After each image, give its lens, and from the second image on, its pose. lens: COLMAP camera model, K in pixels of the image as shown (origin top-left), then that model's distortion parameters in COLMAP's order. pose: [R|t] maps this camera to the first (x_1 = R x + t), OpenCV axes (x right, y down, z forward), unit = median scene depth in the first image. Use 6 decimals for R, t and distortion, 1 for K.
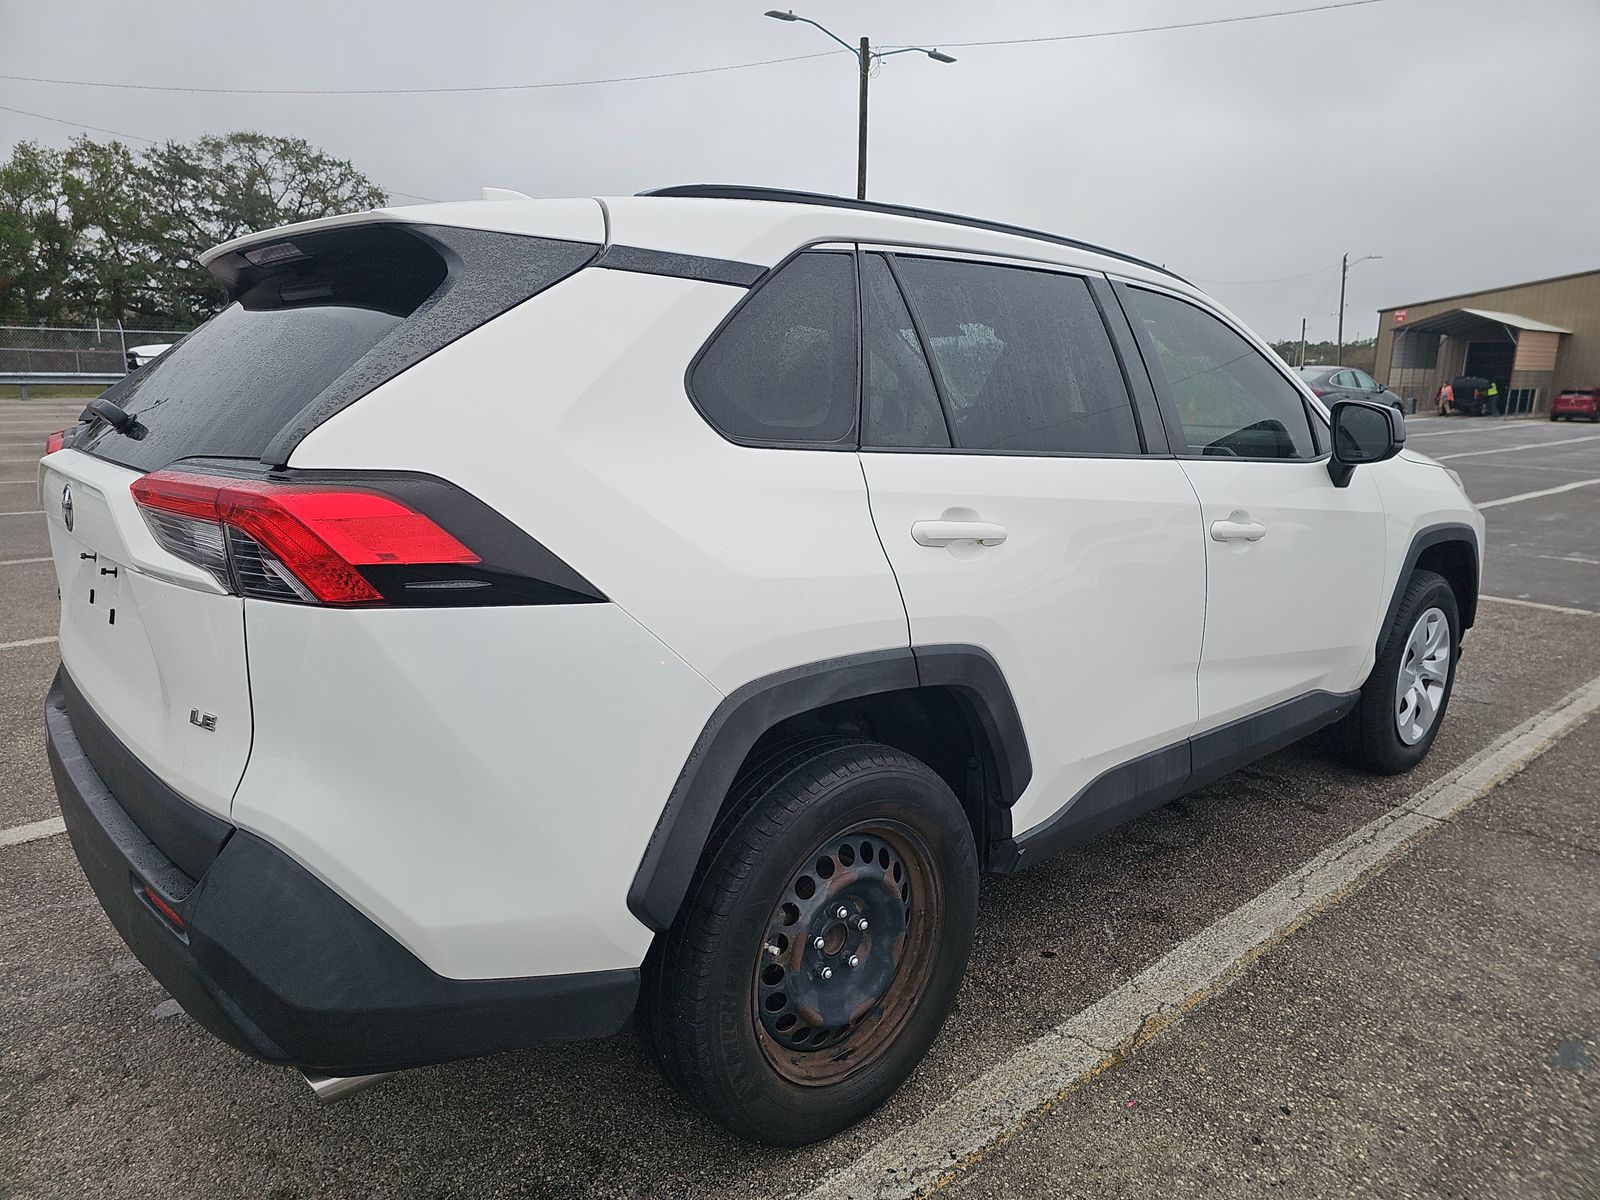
lens RADIAL K [[1088.0, 0, 800.9], [0, 1088.0, 605.3], [0, 0, 1]] dist [0.012604, -0.007145]
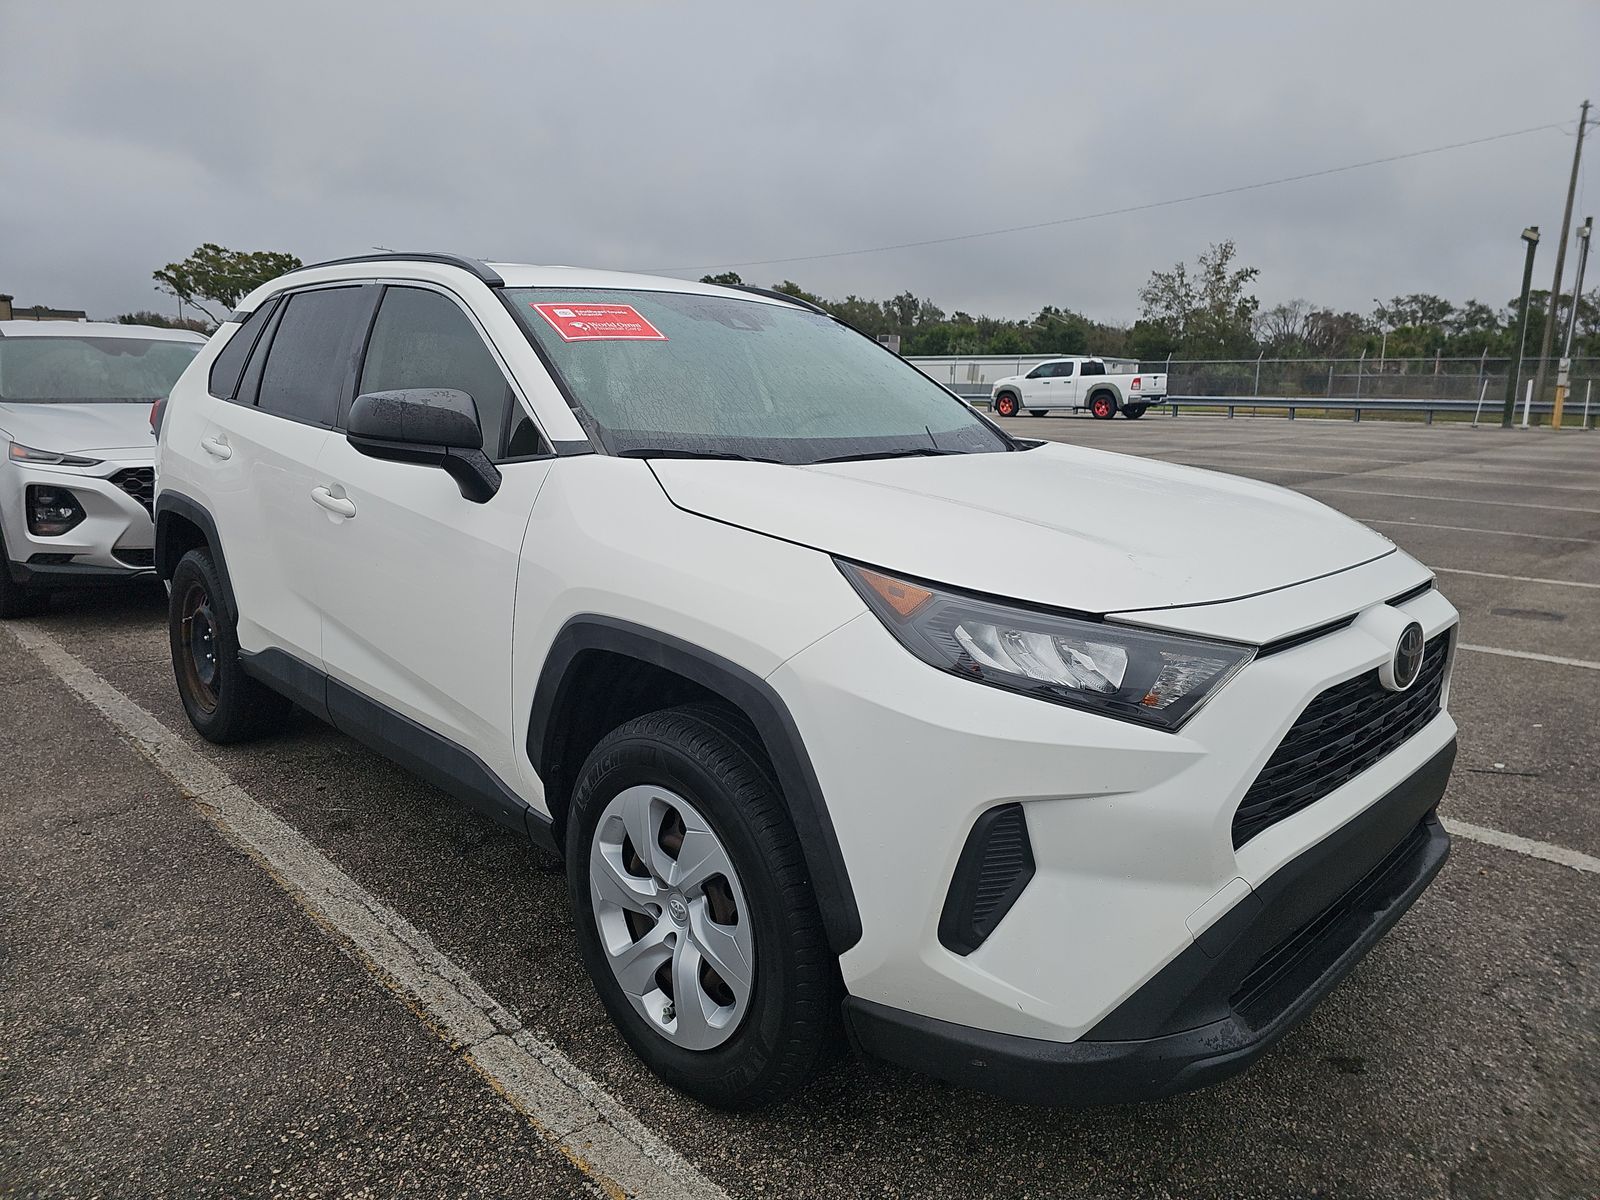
lens RADIAL K [[1088.0, 0, 805.5], [0, 1088.0, 600.5], [0, 0, 1]] dist [0.012604, -0.007145]
pose [[0.033405, 0.195734, -0.980088, 1.434775], [-0.212150, 0.959677, 0.184426, -0.265695], [0.976666, 0.201765, 0.073583, 1.347096]]
